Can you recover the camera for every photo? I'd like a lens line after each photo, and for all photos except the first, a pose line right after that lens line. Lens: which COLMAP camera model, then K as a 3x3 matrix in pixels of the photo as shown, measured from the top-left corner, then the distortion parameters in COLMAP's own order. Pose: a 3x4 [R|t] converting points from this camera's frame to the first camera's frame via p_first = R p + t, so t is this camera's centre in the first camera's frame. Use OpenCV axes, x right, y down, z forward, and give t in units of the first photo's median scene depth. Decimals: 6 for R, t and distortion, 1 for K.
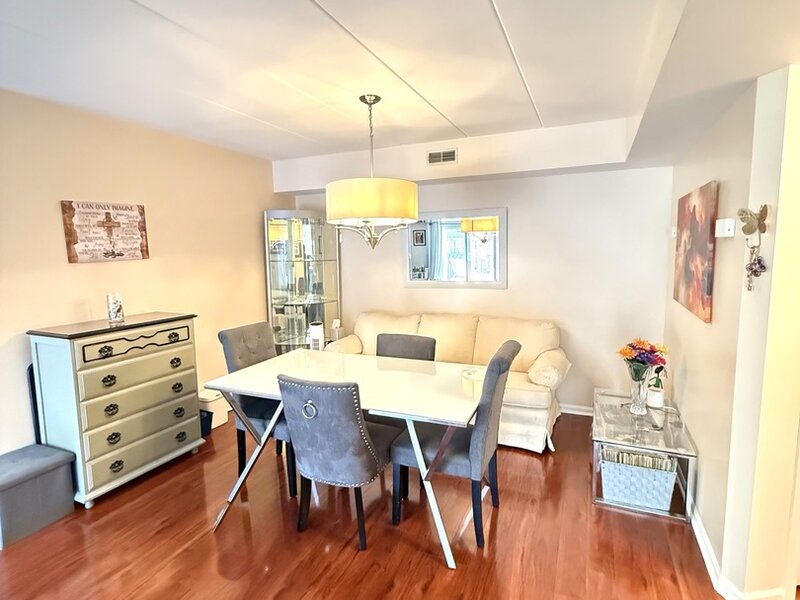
lens RADIAL K [[424.9, 0, 400.0], [0, 424.9, 300.0], [0, 0, 1]] dist [0.000863, 0.000408]
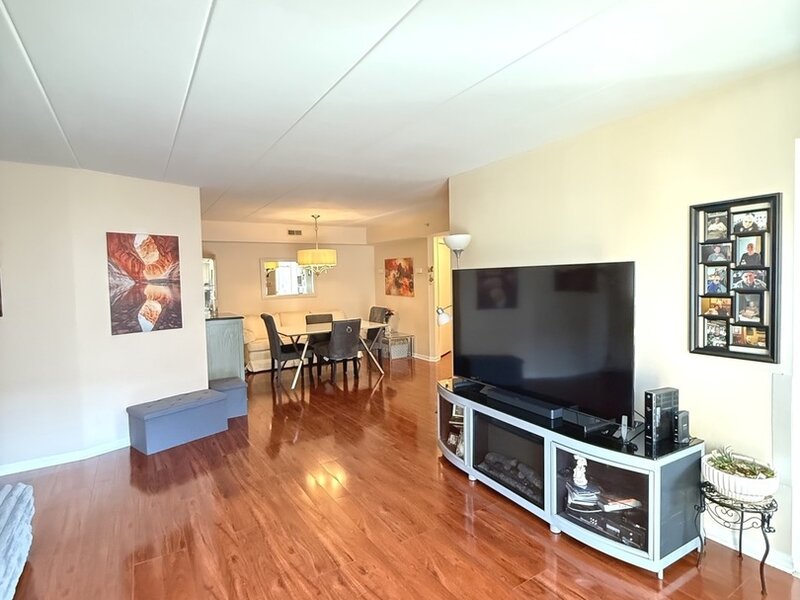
lens RADIAL K [[424.9, 0, 400.0], [0, 424.9, 300.0], [0, 0, 1]] dist [0.000863, 0.000408]
pose [[0.560712, -0.043600, 0.826862, -1.666618], [0.108715, 0.993844, -0.021317, 0.106140], [-0.820843, 0.101845, 0.562000, -0.669346]]
